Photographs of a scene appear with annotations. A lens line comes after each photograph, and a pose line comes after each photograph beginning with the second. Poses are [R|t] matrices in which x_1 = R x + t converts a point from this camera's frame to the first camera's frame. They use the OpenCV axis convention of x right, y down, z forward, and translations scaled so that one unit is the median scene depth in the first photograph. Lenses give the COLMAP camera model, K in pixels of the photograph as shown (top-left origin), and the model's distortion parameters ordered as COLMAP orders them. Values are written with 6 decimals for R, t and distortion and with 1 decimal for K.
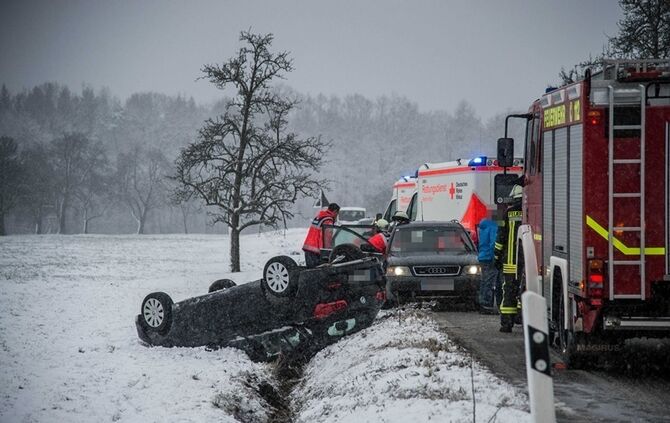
lens RADIAL K [[2217.3, 0, 335.1], [0, 2217.3, 214.6], [0, 0, 1]] dist [1.280266, 0.000000]
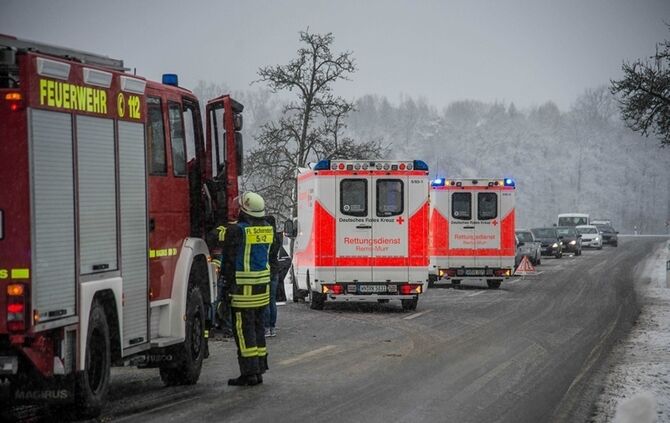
lens RADIAL K [[2217.3, 0, 365.1], [0, 2217.3, 209.8], [0, 0, 1]] dist [1.280266, 0.000000]
pose [[0.988222, -0.016193, -0.152166, 0.129559], [0.015376, 0.999860, -0.006545, 0.000521], [0.152251, 0.004129, 0.988333, 0.066786]]
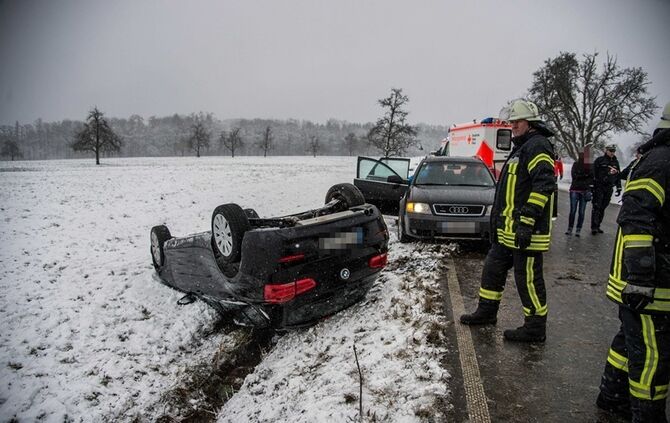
lens RADIAL K [[468.6, 0, 330.0], [0, 468.6, 223.7], [0, 0, 1]] dist [-0.081448, 0.034035]
pose [[0.975963, 0.055434, -0.210769, 0.016546], [-0.022788, 0.987766, 0.154272, 0.000666], [0.216742, -0.145761, 0.965286, 0.382645]]
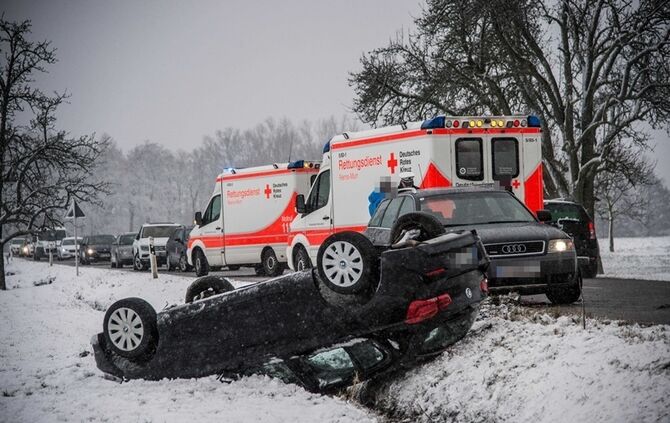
lens RADIAL K [[1950.5, 0, 341.4], [0, 1950.5, 217.8], [0, 0, 1]] dist [1.122123, 0.000000]
pose [[0.982050, -0.040447, 0.184234, -0.058175], [0.042443, 0.999075, -0.006901, 0.008198], [-0.183785, 0.014597, 0.982858, 0.191639]]
